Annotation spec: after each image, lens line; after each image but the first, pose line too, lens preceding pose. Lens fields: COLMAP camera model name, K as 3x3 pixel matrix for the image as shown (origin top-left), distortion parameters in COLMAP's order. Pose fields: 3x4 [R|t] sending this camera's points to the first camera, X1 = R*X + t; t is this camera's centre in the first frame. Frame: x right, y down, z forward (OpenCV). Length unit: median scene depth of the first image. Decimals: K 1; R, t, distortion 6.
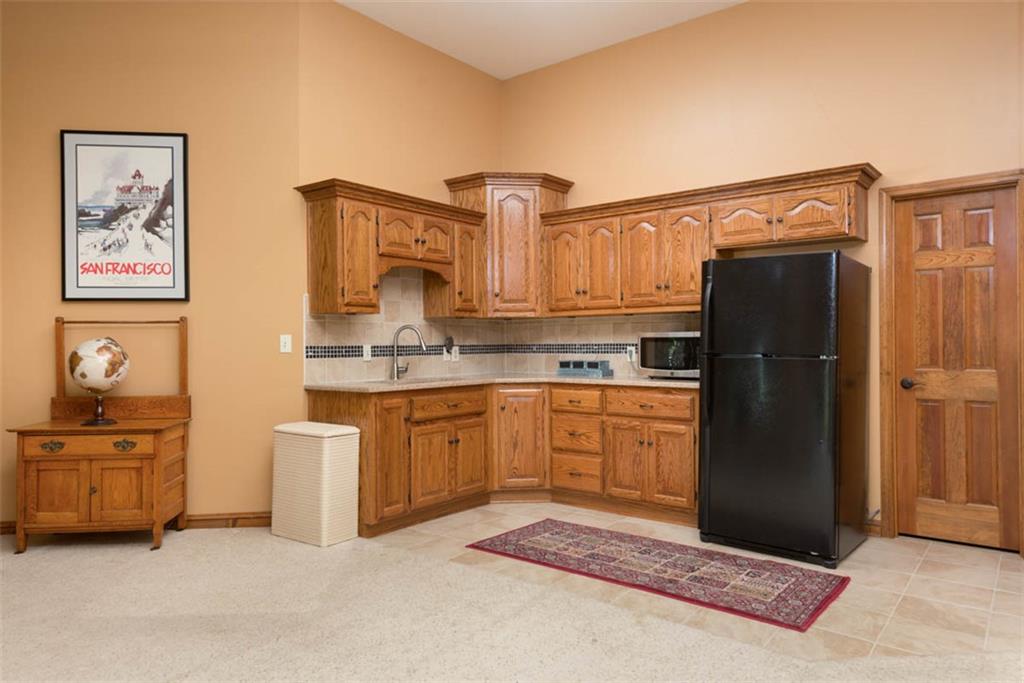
lens RADIAL K [[681.8, 0, 512.7], [0, 681.8, 344.3], [0, 0, 1]] dist [0.040043, 0.000543]
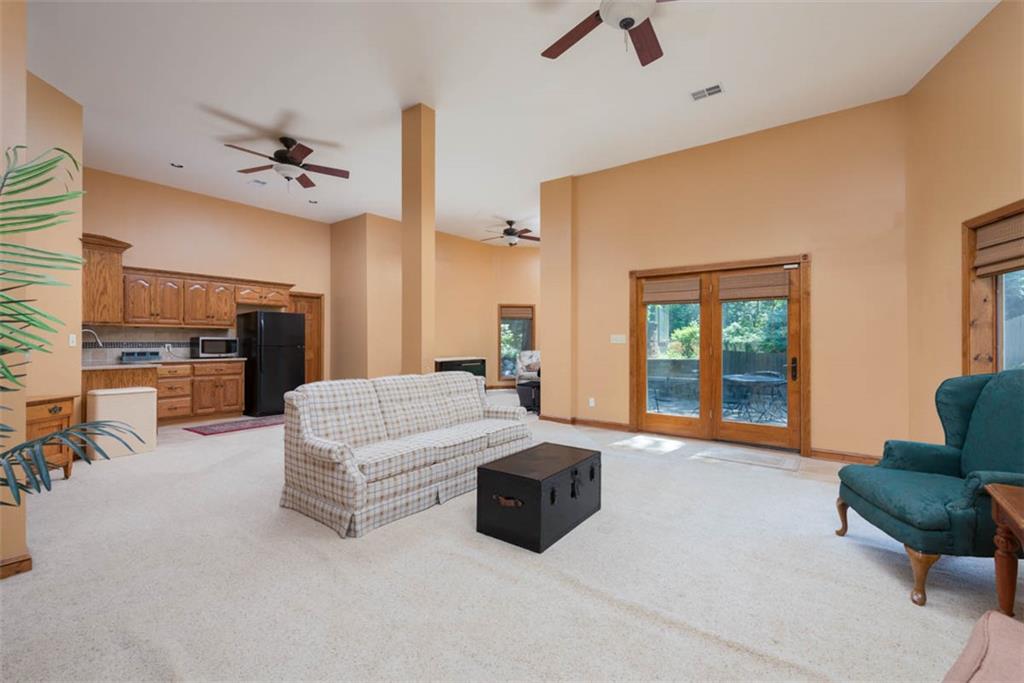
lens RADIAL K [[445.1, 0, 515.3], [0, 445.1, 343.0], [0, 0, 1]] dist [0.000473, 0.000005]
pose [[-0.033014, 0.004876, 0.999443, -1.296209], [0.000313, 0.999988, -0.004868, 0.009128], [-0.999455, 0.000152, -0.033015, 0.062991]]
